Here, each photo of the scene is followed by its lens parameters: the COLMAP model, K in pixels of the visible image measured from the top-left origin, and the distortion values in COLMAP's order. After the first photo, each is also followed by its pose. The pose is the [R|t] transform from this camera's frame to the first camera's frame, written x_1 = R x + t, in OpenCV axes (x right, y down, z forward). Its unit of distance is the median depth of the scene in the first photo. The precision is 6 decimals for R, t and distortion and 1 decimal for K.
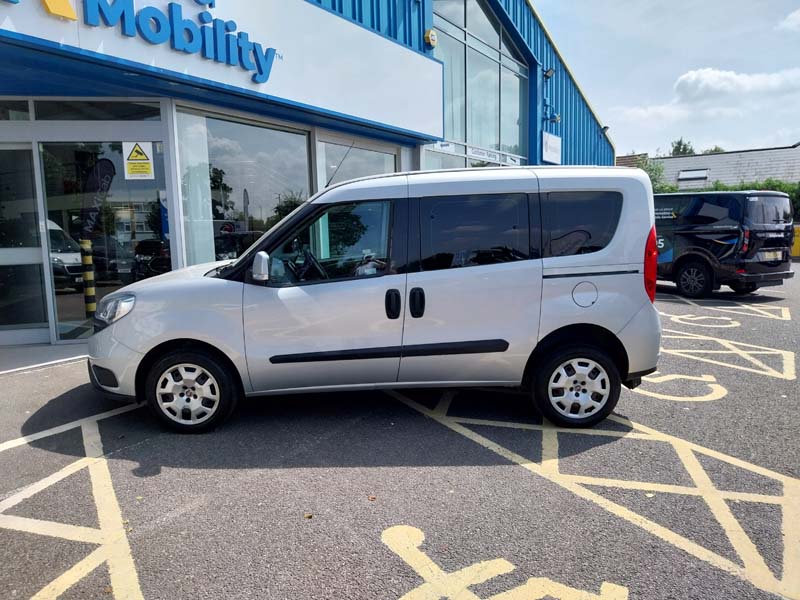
lens RADIAL K [[603.6, 0, 383.6], [0, 603.6, 307.4], [0, 0, 1]] dist [0.022443, -0.040759]
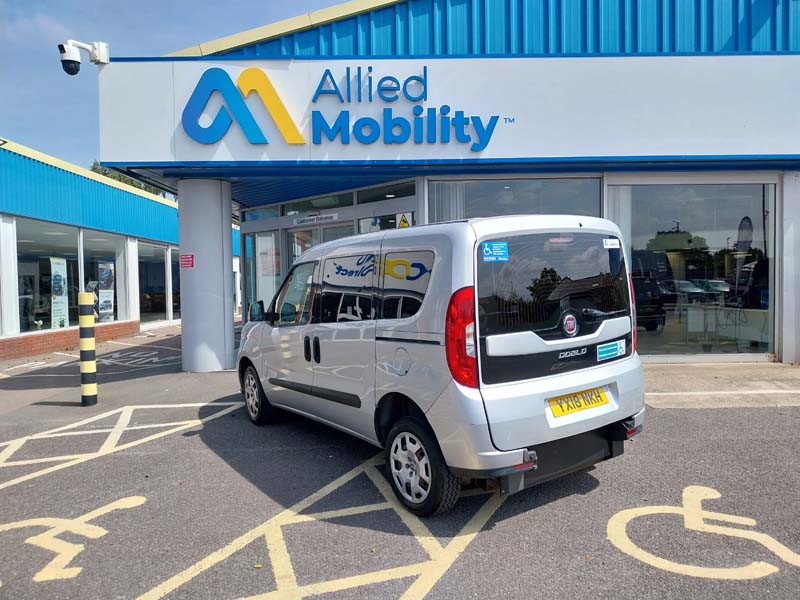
lens RADIAL K [[603.6, 0, 402.4], [0, 603.6, 303.2], [0, 0, 1]] dist [0.022443, -0.040759]
pose [[0.542485, 0.047427, -0.838726, 0.690015], [-0.110143, 0.993802, -0.015044, -0.060753], [0.832814, 0.100541, 0.544346, 0.314520]]
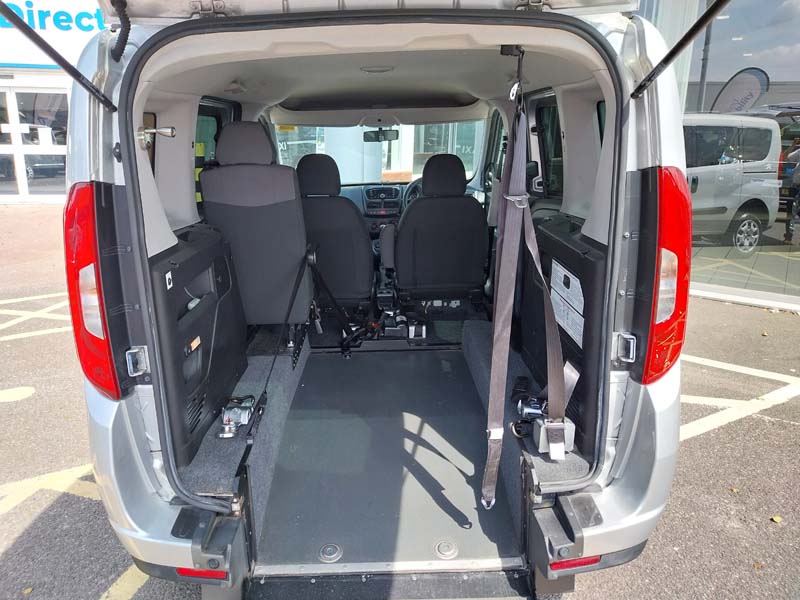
lens RADIAL K [[603.6, 0, 391.8], [0, 603.6, 295.5], [0, 0, 1]] dist [0.022443, -0.040759]
pose [[-0.021697, 0.287515, -0.957530, 0.516245], [-0.151599, 0.945735, 0.287408, -0.131997], [0.988204, 0.151397, 0.023068, 0.759910]]
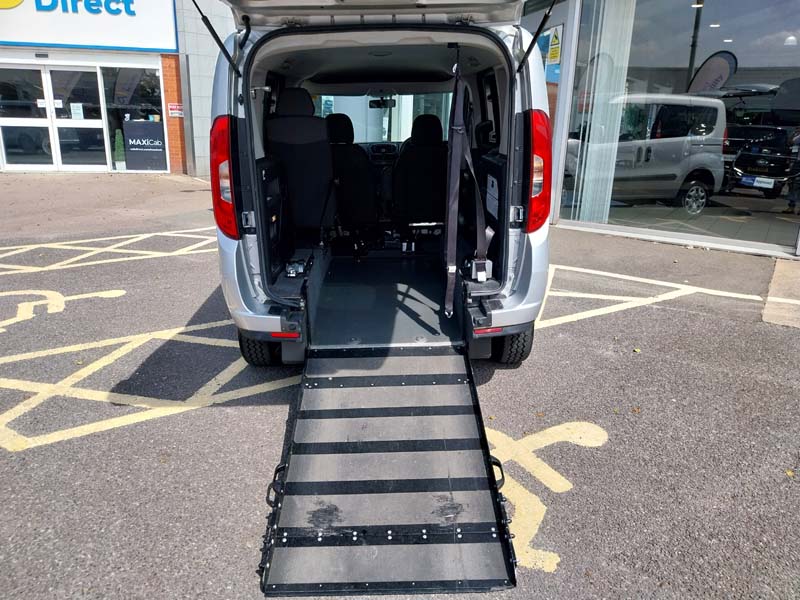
lens RADIAL K [[603.6, 0, 401.1], [0, 603.6, 306.5], [0, 0, 1]] dist [0.022443, -0.040759]
pose [[-0.007938, 0.327636, -0.944771, 0.735991], [-0.158755, 0.932405, 0.324681, -0.121886], [0.987286, 0.152565, 0.044612, 0.768635]]
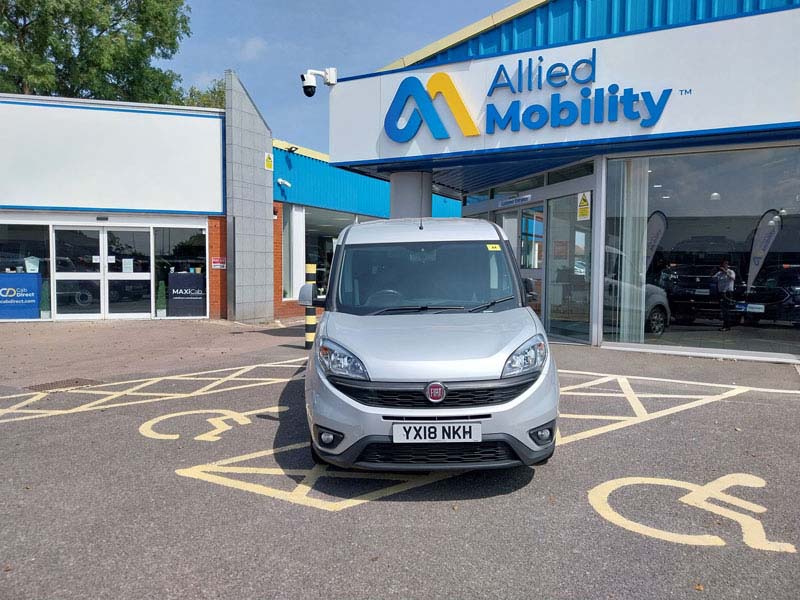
lens RADIAL K [[603.6, 0, 392.0], [0, 603.6, 296.4], [0, 0, 1]] dist [0.022443, -0.040759]
pose [[0.067186, 0.078465, -0.994650, 0.902113], [-0.139122, 0.987901, 0.068535, -0.081879], [0.987993, 0.133774, 0.077289, 0.517170]]
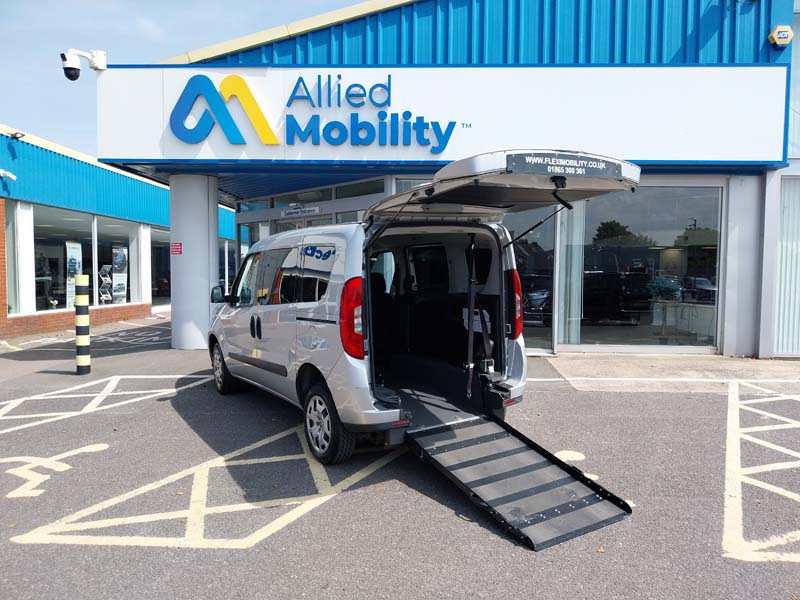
lens RADIAL K [[603.6, 0, 403.1], [0, 603.6, 308.2], [0, 0, 1]] dist [0.022443, -0.040759]
pose [[0.508479, 0.080423, -0.857311, 0.858499], [-0.134078, 0.990880, 0.013430, -0.070579], [0.850572, 0.108117, 0.514624, 0.360046]]
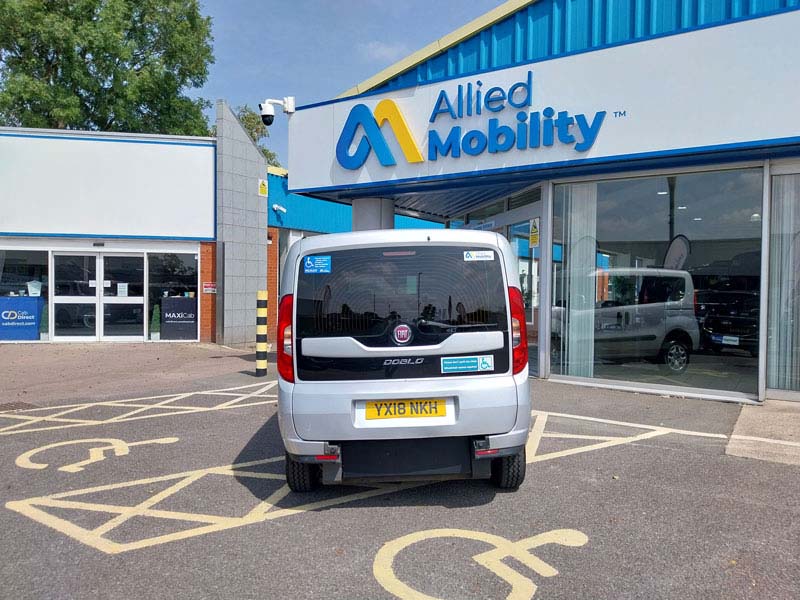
lens RADIAL K [[603.6, 0, 396.1], [0, 603.6, 300.9], [0, 0, 1]] dist [0.022443, -0.040759]
pose [[-0.021769, 0.051043, -0.998459, 0.885671], [-0.141350, 0.988507, 0.053616, -0.130158], [0.989720, 0.142299, -0.014304, 0.758294]]
